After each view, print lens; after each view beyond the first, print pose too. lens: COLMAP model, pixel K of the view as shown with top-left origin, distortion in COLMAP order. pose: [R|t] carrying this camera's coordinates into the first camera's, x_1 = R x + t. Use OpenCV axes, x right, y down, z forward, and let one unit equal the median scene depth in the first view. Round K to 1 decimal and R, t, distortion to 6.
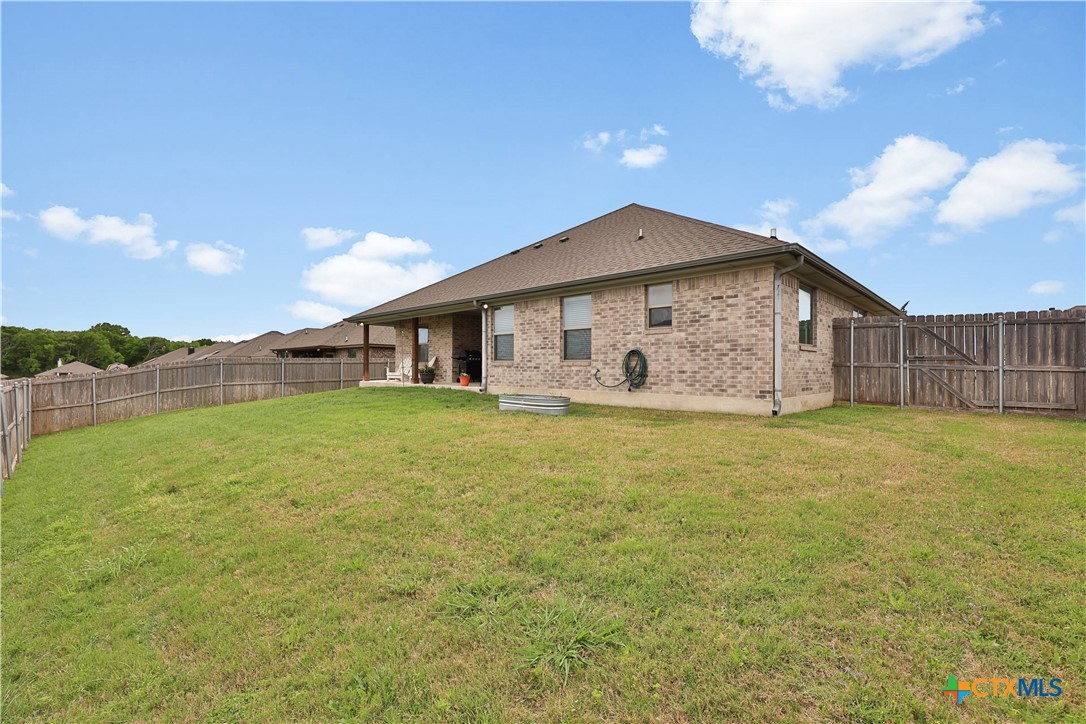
lens RADIAL K [[474.4, 0, 543.0], [0, 474.4, 362.0], [0, 0, 1]] dist [0.000007, -0.000042]
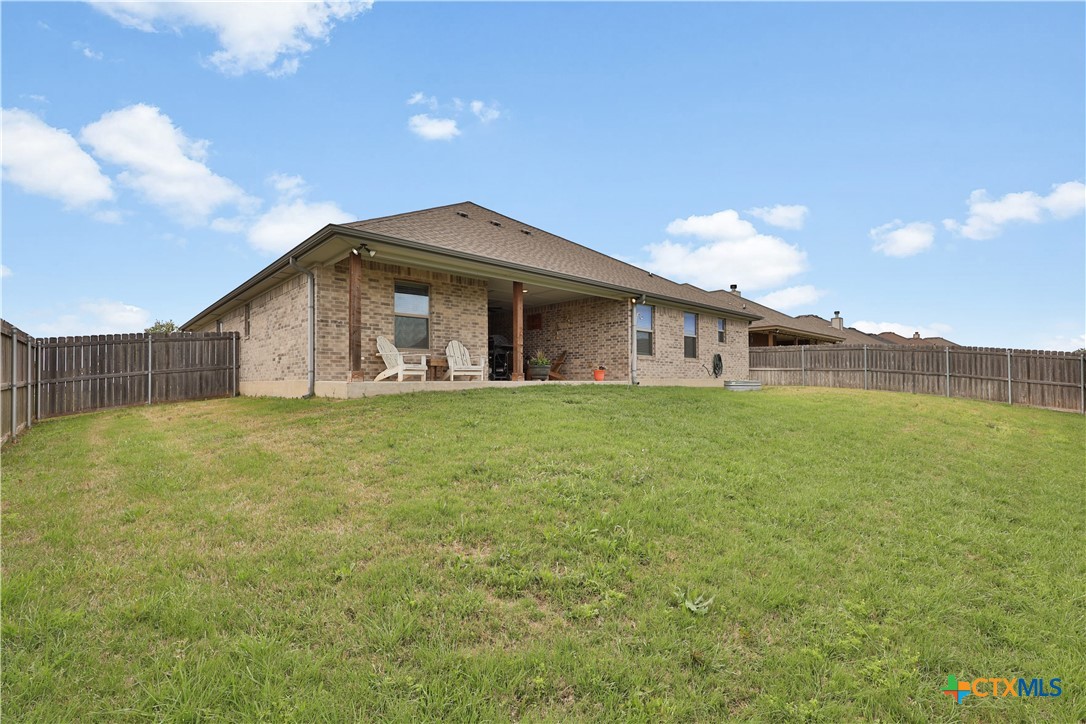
lens RADIAL K [[427.9, 0, 543.0], [0, 427.9, 362.0], [0, 0, 1]] dist [-0.000046, -0.000007]
pose [[0.108290, 0.015544, 0.993998, -1.101782], [-0.026323, 0.999572, -0.012763, 0.031617], [-0.993771, -0.024783, 0.108653, 1.136521]]
